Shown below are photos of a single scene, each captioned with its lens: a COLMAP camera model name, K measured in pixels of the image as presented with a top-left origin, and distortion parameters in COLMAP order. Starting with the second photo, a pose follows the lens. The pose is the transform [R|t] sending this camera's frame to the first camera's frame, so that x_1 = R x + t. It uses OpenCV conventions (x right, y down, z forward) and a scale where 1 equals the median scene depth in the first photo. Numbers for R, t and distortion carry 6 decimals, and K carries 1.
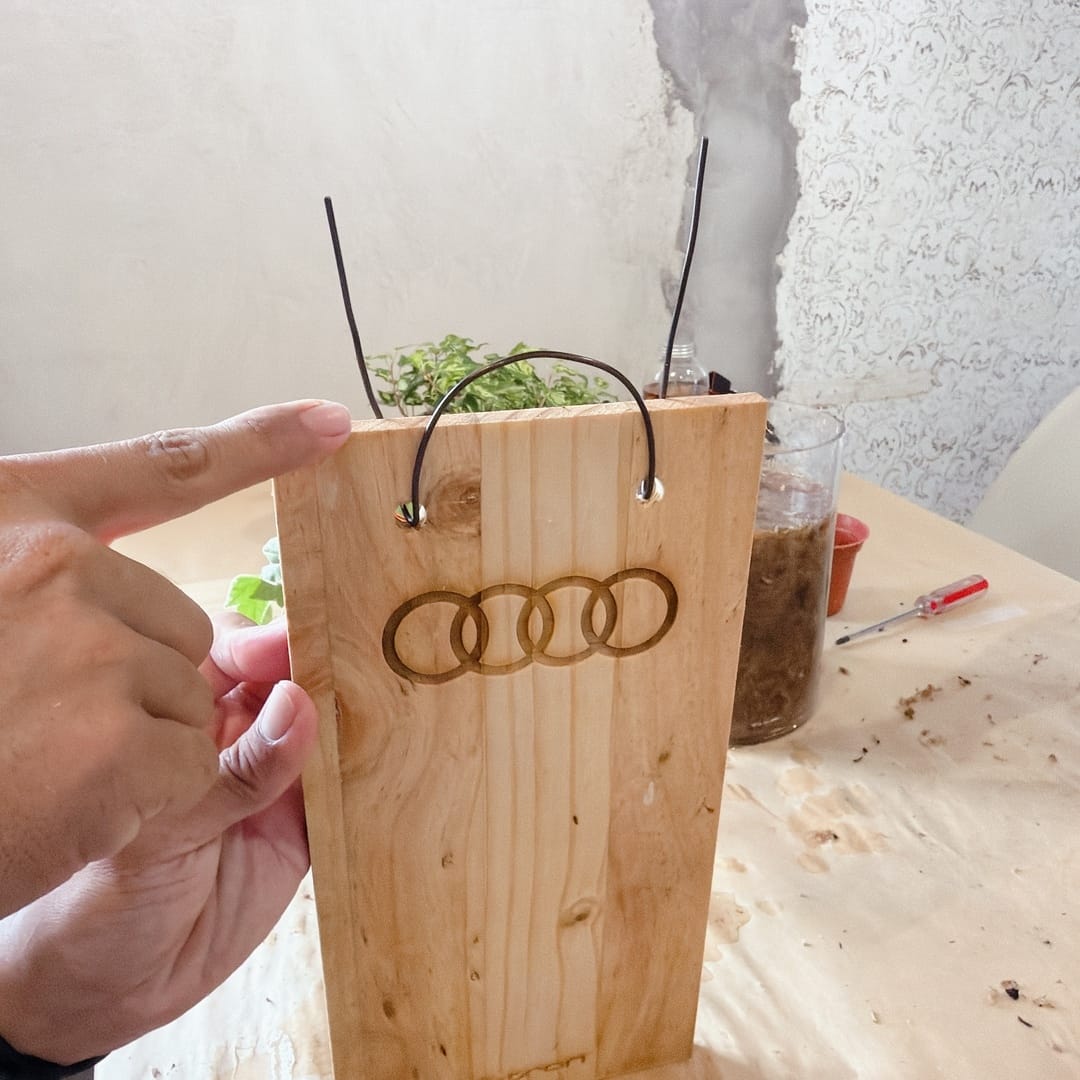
lens RADIAL K [[1056.3, 0, 540.6], [0, 1056.3, 538.6], [0, 0, 1]] dist [0.009230, 0.000000]
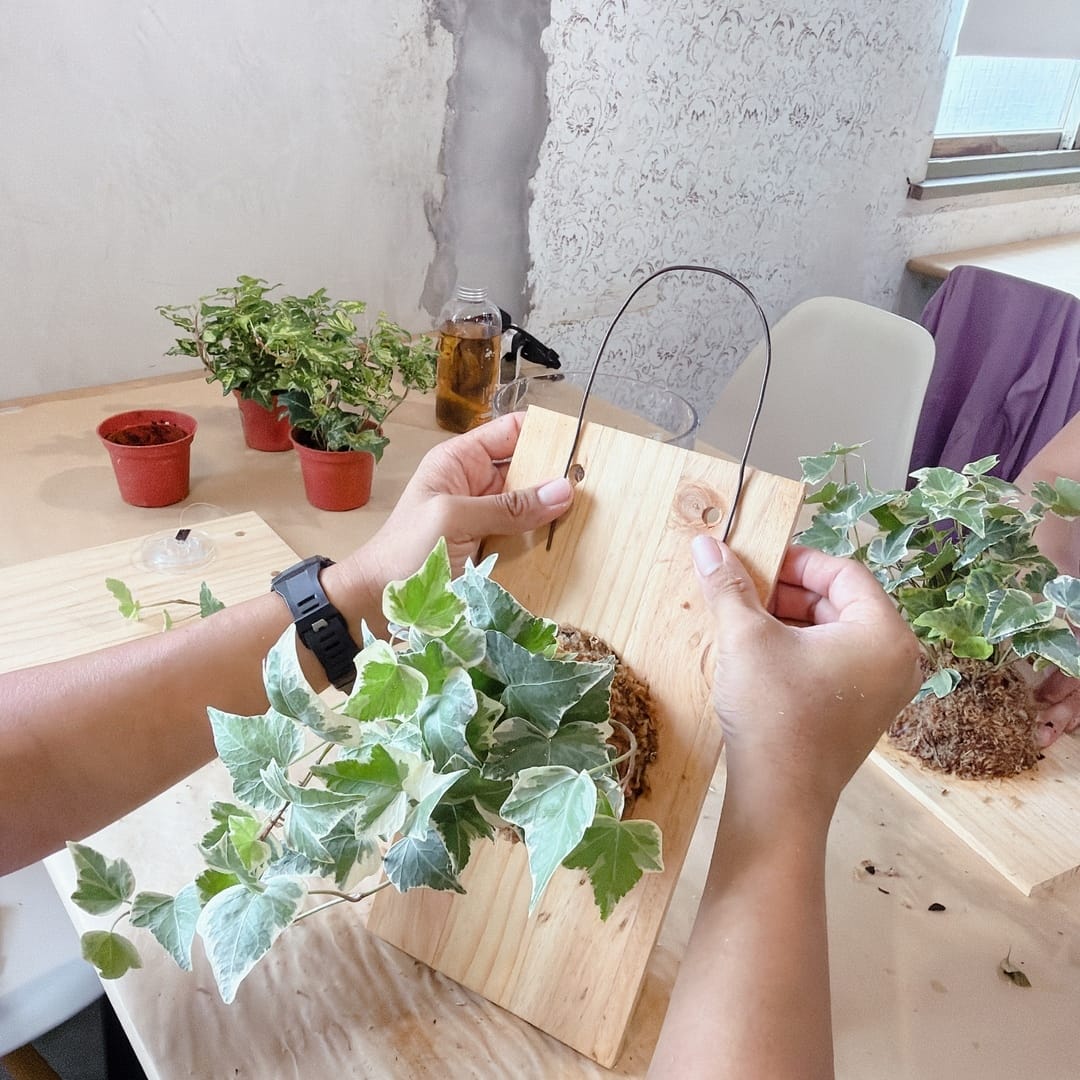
lens RADIAL K [[1056.3, 0, 540.0], [0, 1056.3, 541.1], [0, 0, 1]] dist [0.009230, 0.000000]
pose [[0.948447, -0.075959, 0.307698, -0.108987], [0.033632, 0.989494, 0.140604, -0.060106], [-0.315146, -0.123008, 0.941038, -0.021940]]
